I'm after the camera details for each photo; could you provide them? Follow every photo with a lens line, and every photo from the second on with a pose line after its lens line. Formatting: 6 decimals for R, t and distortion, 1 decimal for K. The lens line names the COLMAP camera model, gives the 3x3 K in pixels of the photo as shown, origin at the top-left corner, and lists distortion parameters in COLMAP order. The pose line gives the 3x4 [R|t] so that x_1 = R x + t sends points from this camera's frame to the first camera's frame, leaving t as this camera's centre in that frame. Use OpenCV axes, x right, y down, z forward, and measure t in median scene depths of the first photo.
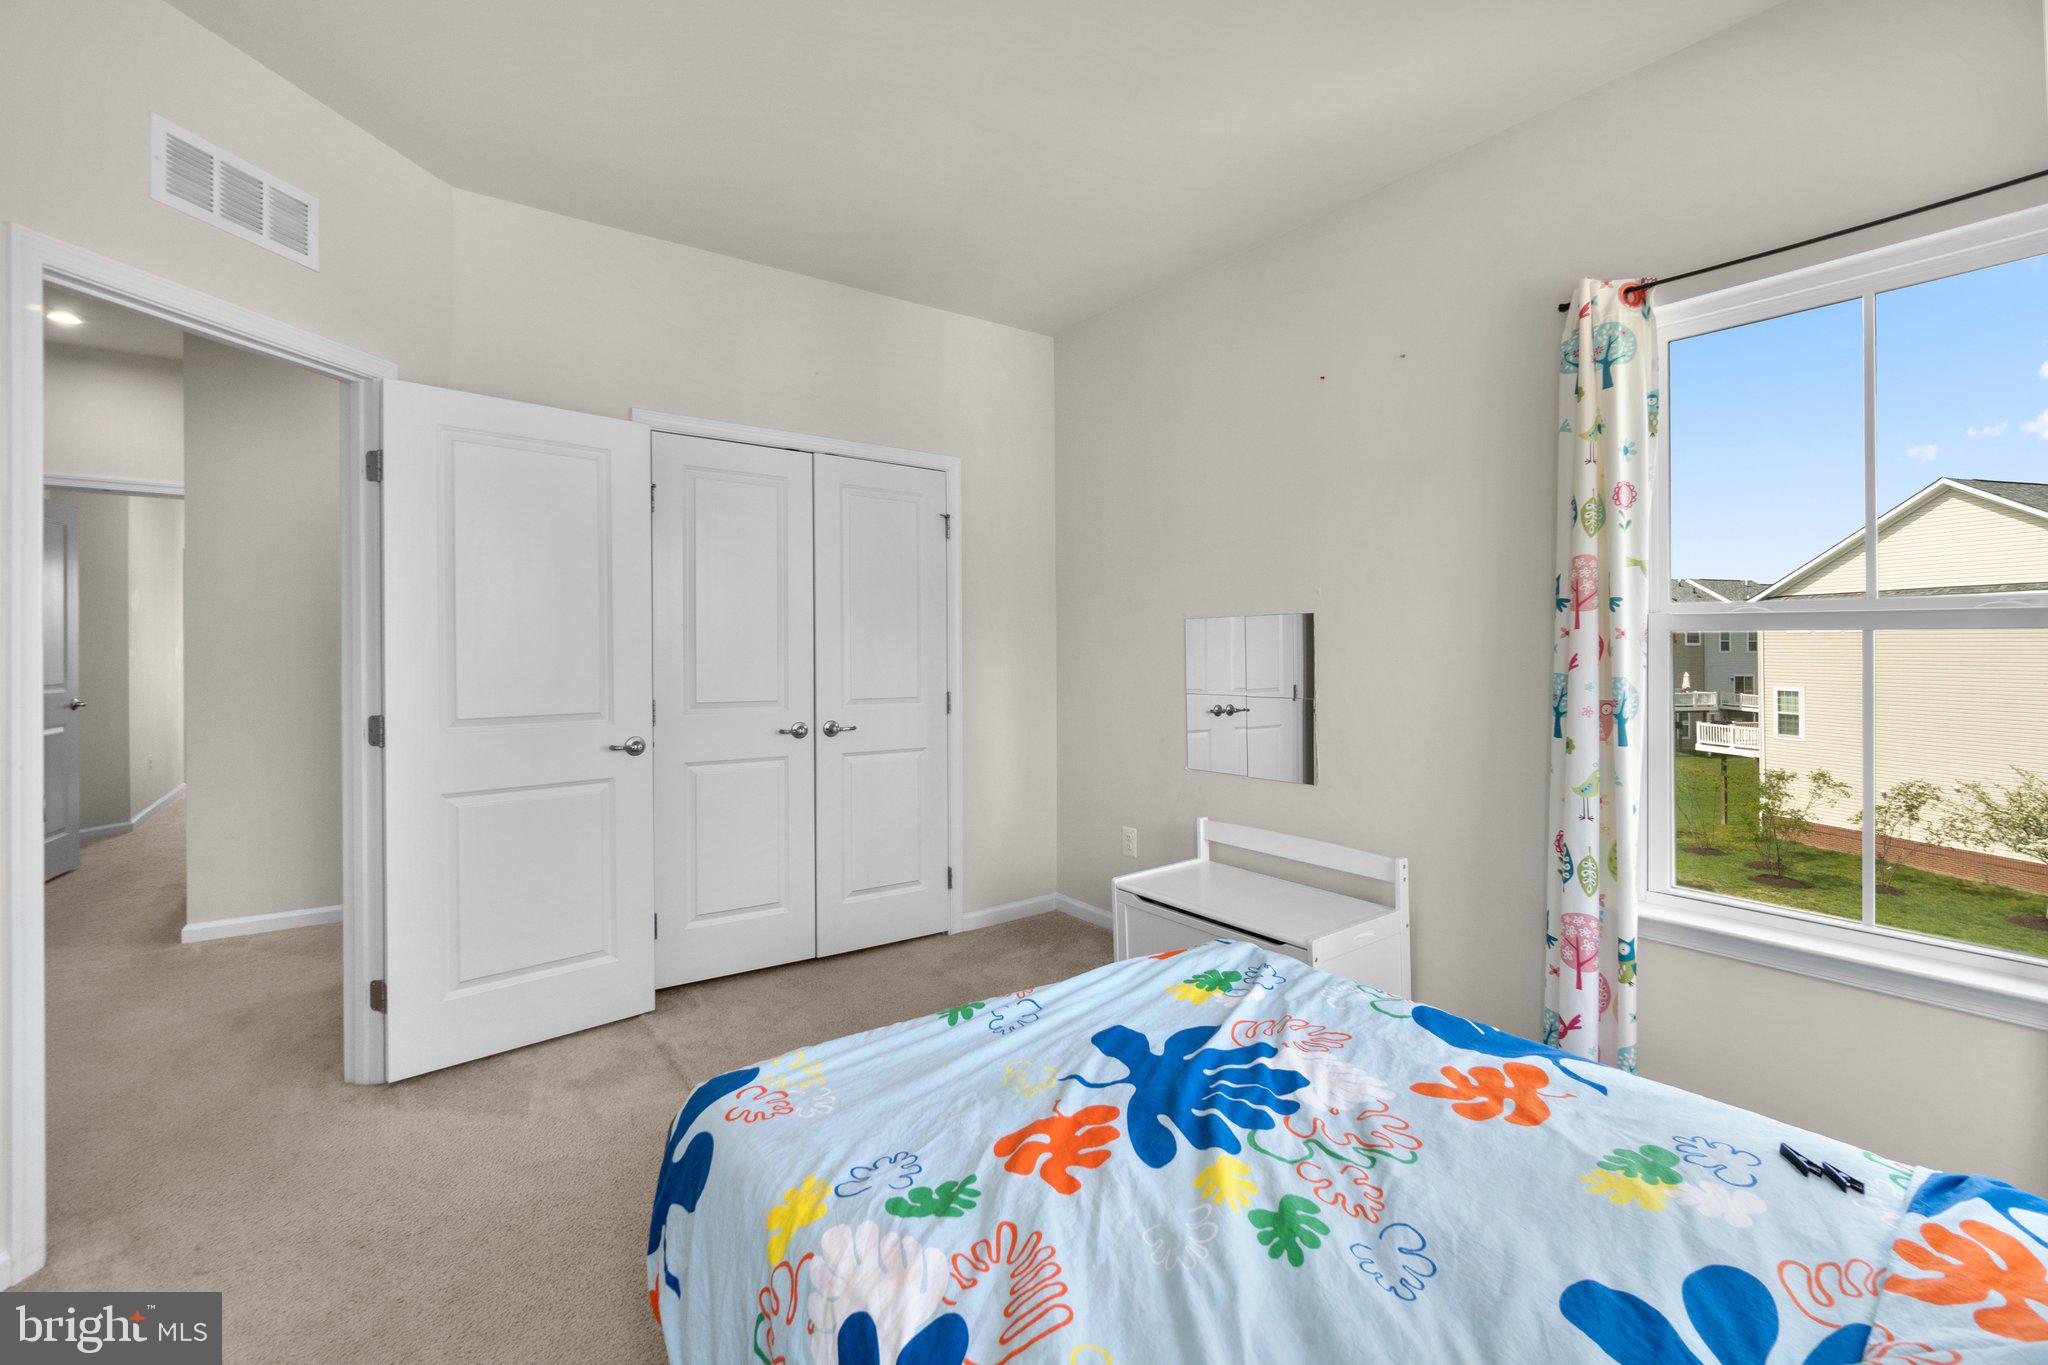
lens RADIAL K [[892.0, 0, 1021.0], [0, 892.0, 656.2], [0, 0, 1]] dist [-0.004656, -0.000352]
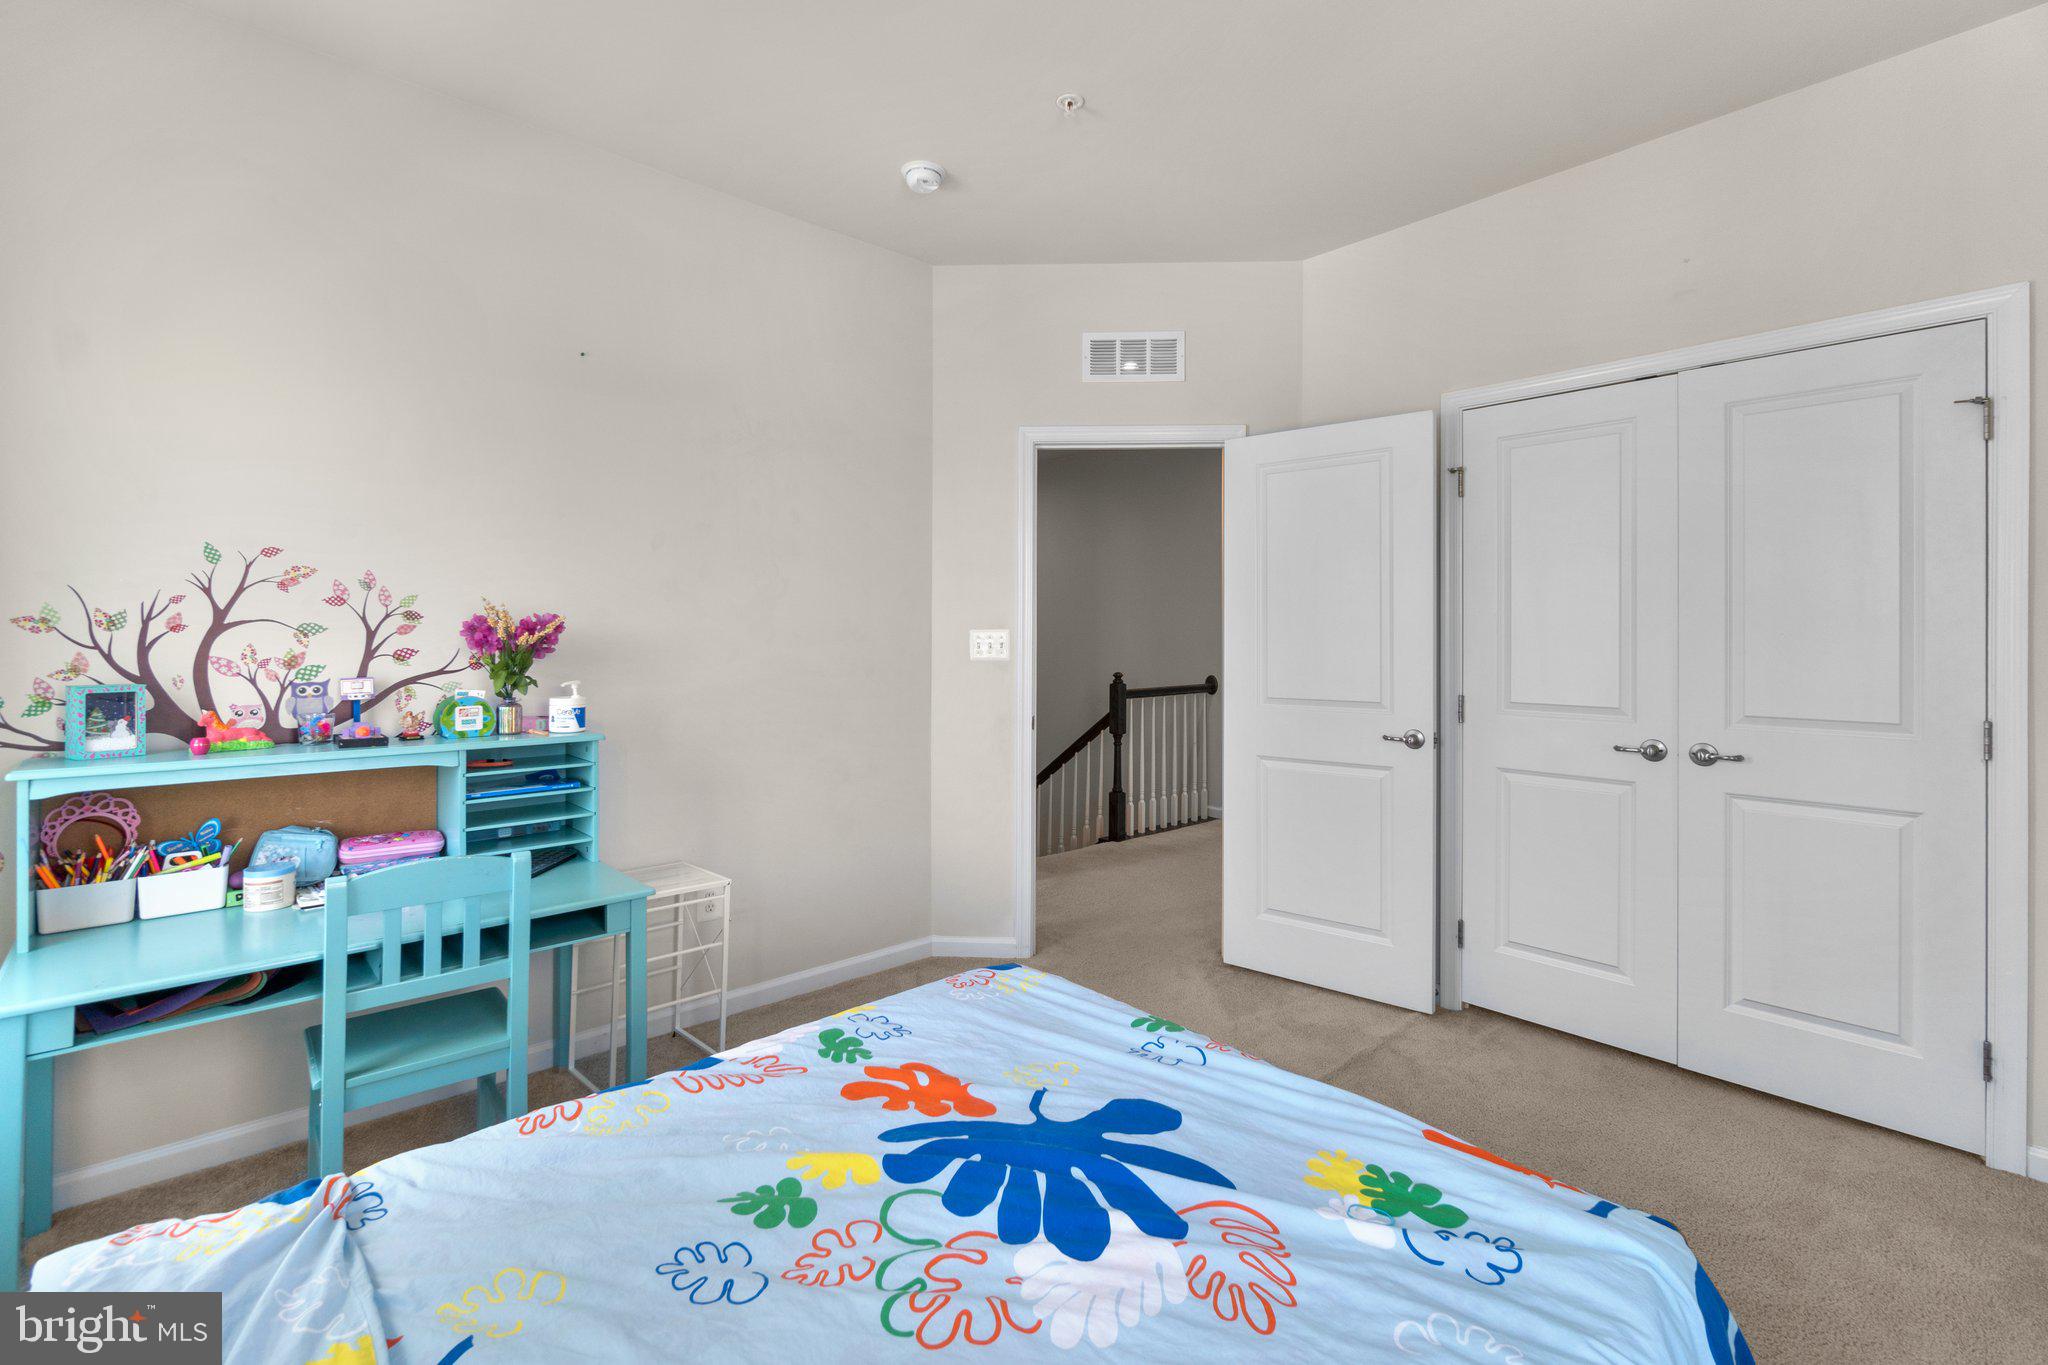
lens RADIAL K [[920.5, 0, 1019.5], [0, 920.5, 648.4], [0, 0, 1]] dist [0.000222, 0.000141]
pose [[0.107634, 0.009648, -0.994144, 0.850853], [-0.010026, 0.999913, 0.008619, -0.006706], [0.994140, 0.009039, 0.107722, 0.715690]]
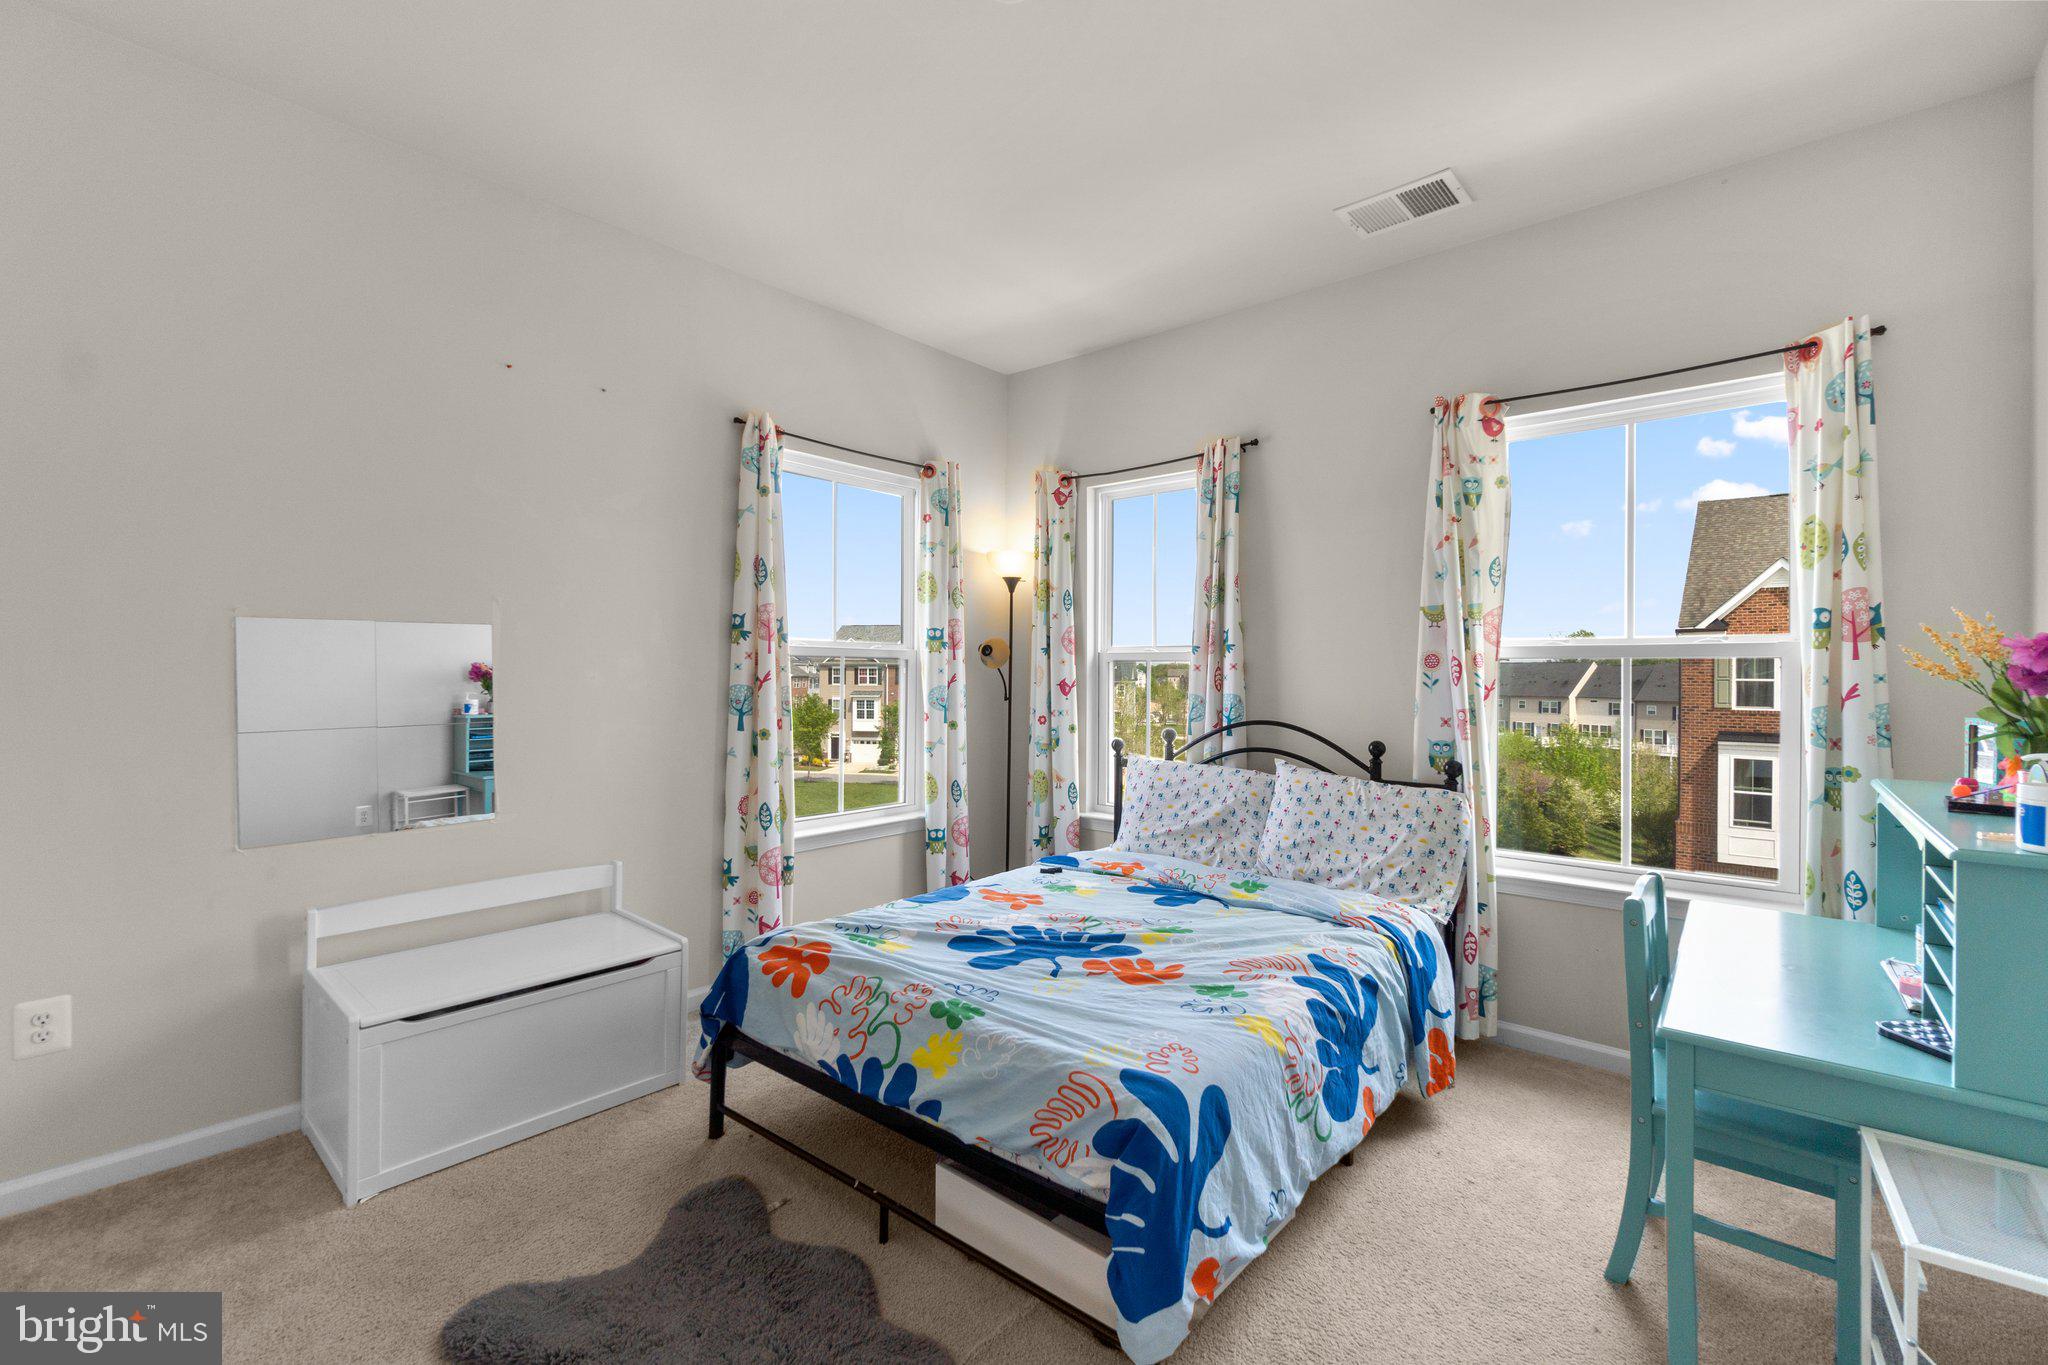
lens RADIAL K [[886.5, 0, 1015.8], [0, 886.5, 687.5], [0, 0, 1]] dist [-0.010461, 0.000543]
pose [[-0.243491, -0.022305, 0.969647, -1.065763], [-0.002645, 0.999747, 0.022333, -0.010894], [-0.969899, 0.002873, -0.243489, 1.164149]]
